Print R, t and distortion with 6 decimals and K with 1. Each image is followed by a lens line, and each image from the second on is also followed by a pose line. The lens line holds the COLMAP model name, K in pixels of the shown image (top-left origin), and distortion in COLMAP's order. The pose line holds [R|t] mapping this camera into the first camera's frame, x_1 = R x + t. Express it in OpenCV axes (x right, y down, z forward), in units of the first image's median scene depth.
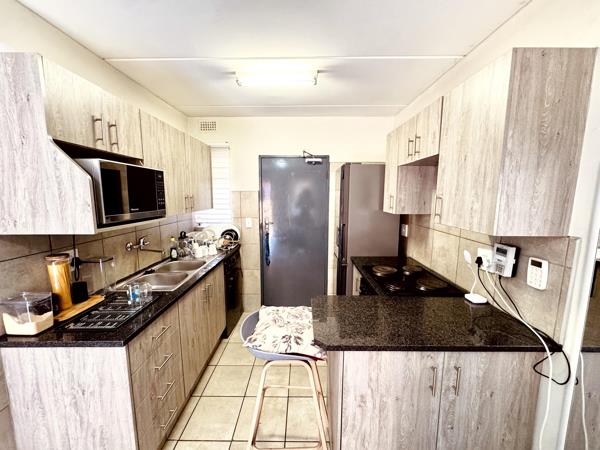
lens RADIAL K [[243.2, 0, 298.4], [0, 243.2, 224.6], [0, 0, 1]] dist [-0.000912, -0.000051]
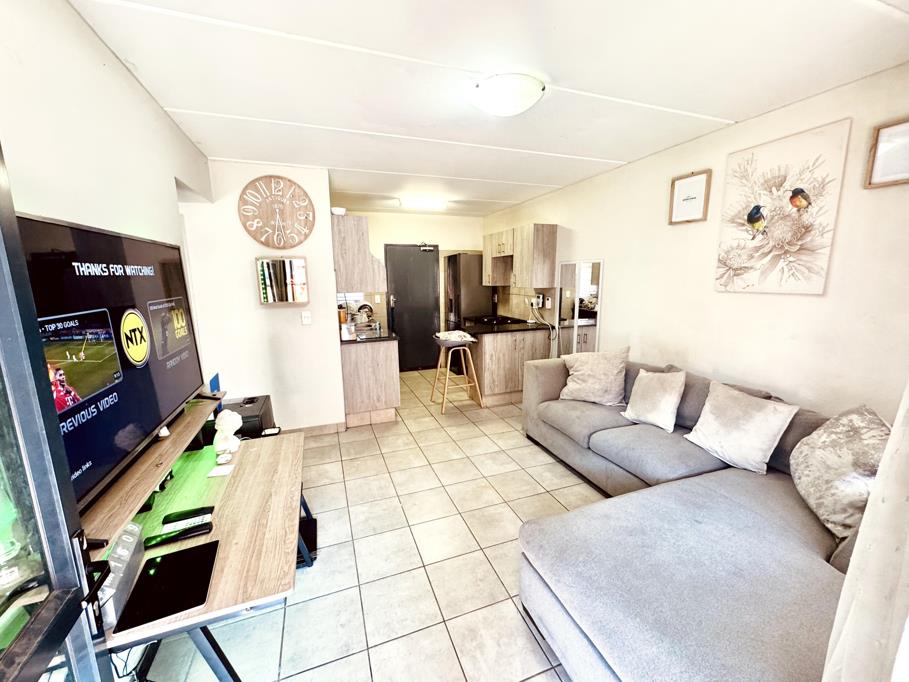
lens RADIAL K [[370.2, 0, 454.5], [0, 370.2, 341.0], [0, 0, 1]] dist [-0.000038, -0.000102]
pose [[0.931844, -0.073994, 0.355233, -1.048255], [0.057287, 0.996710, 0.057337, 0.237032], [-0.358307, -0.033079, 0.933018, -1.763449]]
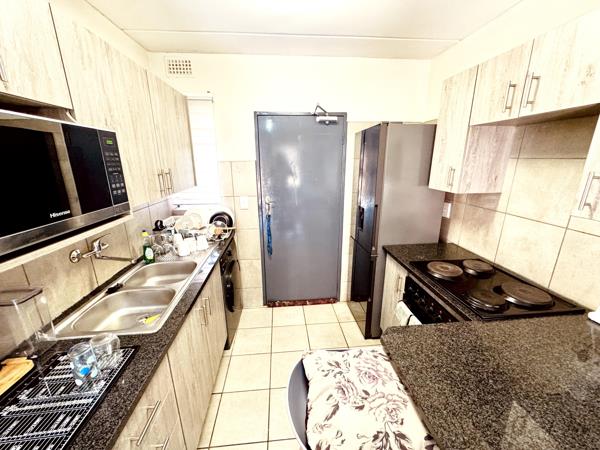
lens RADIAL K [[243.2, 0, 298.4], [0, 243.2, 224.6], [0, 0, 1]] dist [-0.000912, -0.000051]
pose [[0.995132, -0.034215, 0.092417, -0.212917], [0.021169, 0.990119, 0.138625, -0.084710], [-0.096247, -0.135994, 0.986023, 0.409041]]
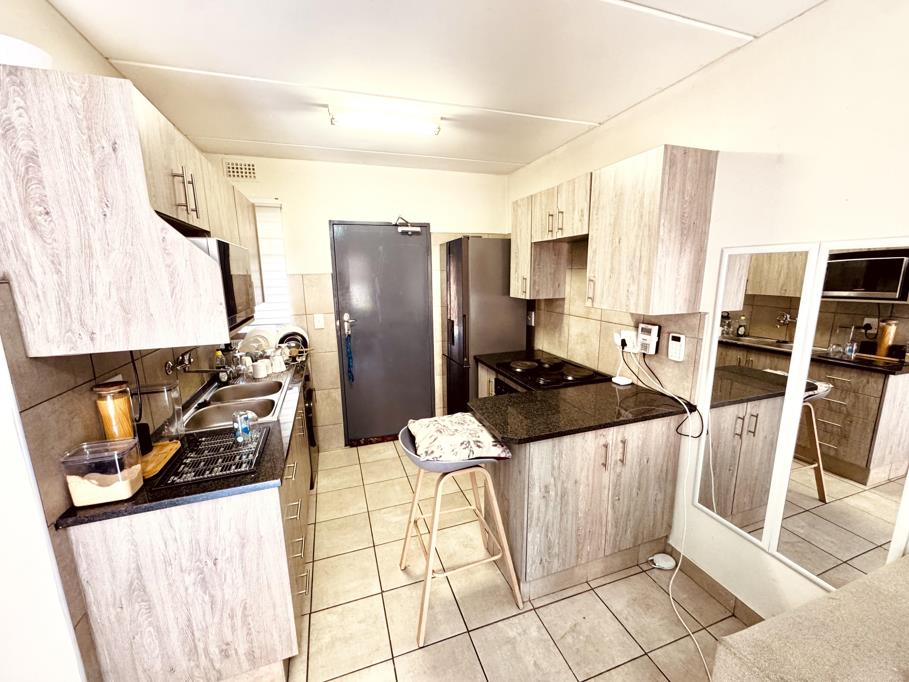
lens RADIAL K [[370.2, 0, 454.5], [0, 370.2, 341.0], [0, 0, 1]] dist [-0.000038, -0.000102]
pose [[0.941440, -0.077510, 0.328152, -0.386965], [0.058190, 0.995966, 0.068306, -0.002160], [-0.332123, -0.045211, 0.942152, -0.189104]]
